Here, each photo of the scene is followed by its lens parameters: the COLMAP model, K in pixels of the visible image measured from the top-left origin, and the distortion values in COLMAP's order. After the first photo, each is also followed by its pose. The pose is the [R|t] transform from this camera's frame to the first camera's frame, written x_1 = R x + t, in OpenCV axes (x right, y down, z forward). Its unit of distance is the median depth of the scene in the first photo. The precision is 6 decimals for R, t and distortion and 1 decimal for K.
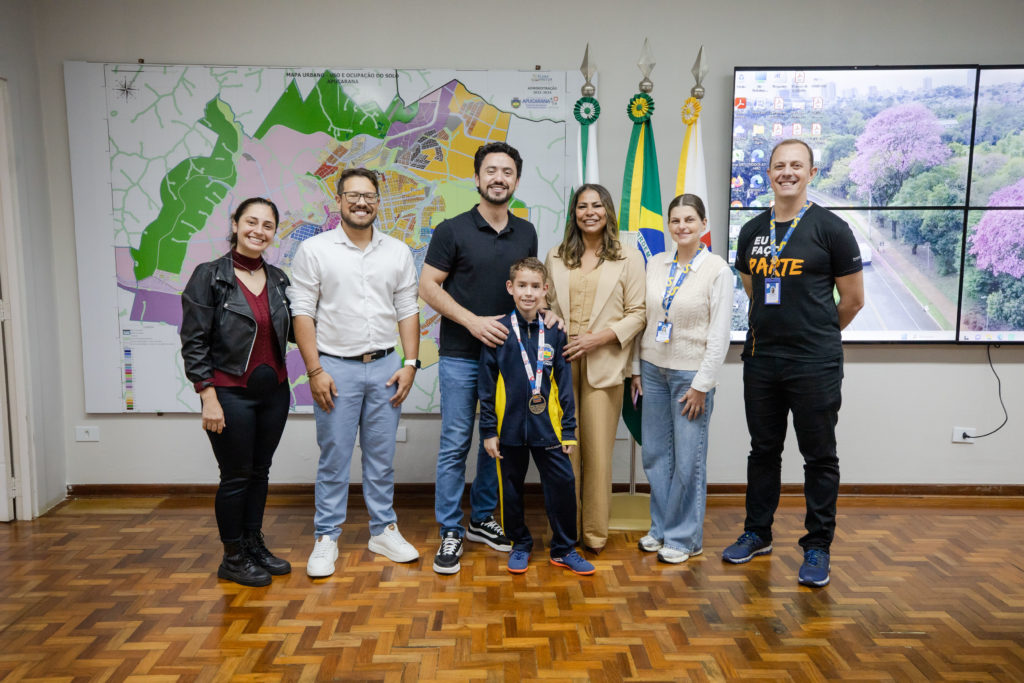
lens RADIAL K [[839.2, 0, 510.1], [0, 839.2, 339.6], [0, 0, 1]] dist [0.010182, 0.070673]
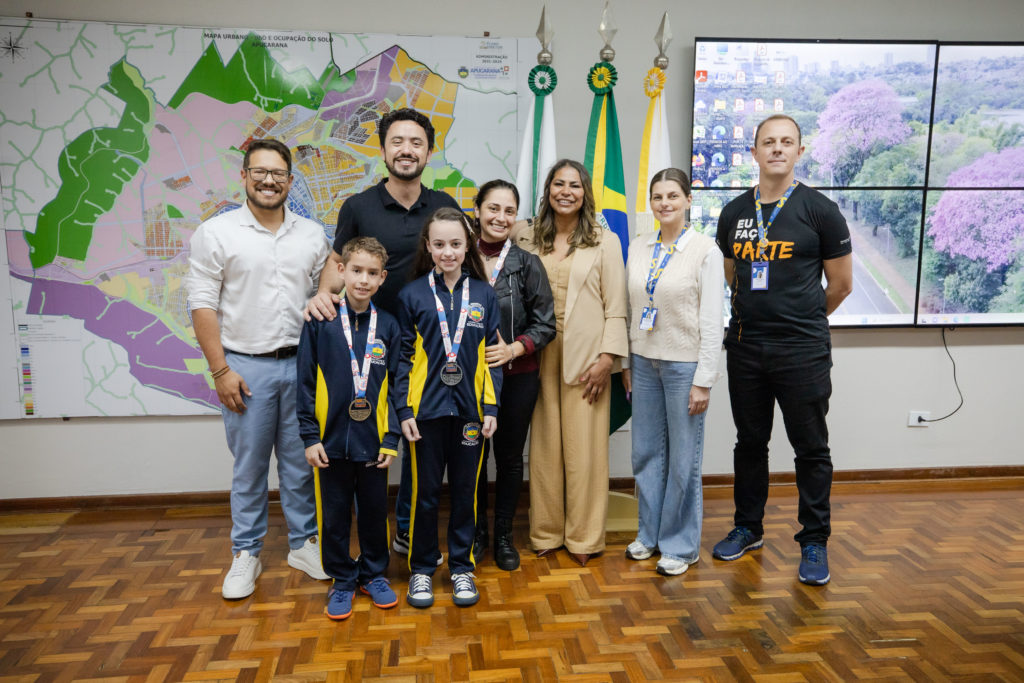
lens RADIAL K [[812.2, 0, 515.2], [0, 812.2, 337.8], [0, 0, 1]] dist [0.005005, 0.061745]
pose [[0.995466, -0.015564, 0.093833, -0.024653], [0.013304, 0.999607, 0.024667, -0.012696], [-0.094180, -0.023307, 0.995282, 0.102811]]
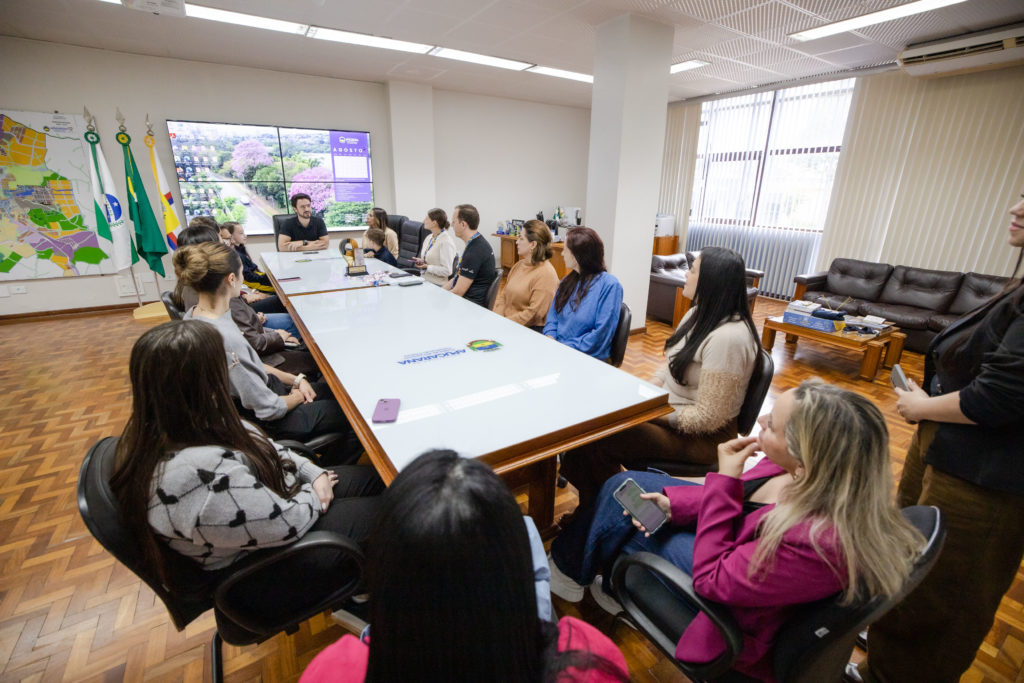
lens RADIAL K [[455.4, 0, 508.5], [0, 455.4, 334.1], [0, 0, 1]] dist [-0.032484, 0.015021]
pose [[0.862309, -0.152812, 0.482774, 0.393550], [0.051464, 0.974890, 0.216658, 0.041752], [-0.503760, -0.161981, 0.848521, -0.648605]]
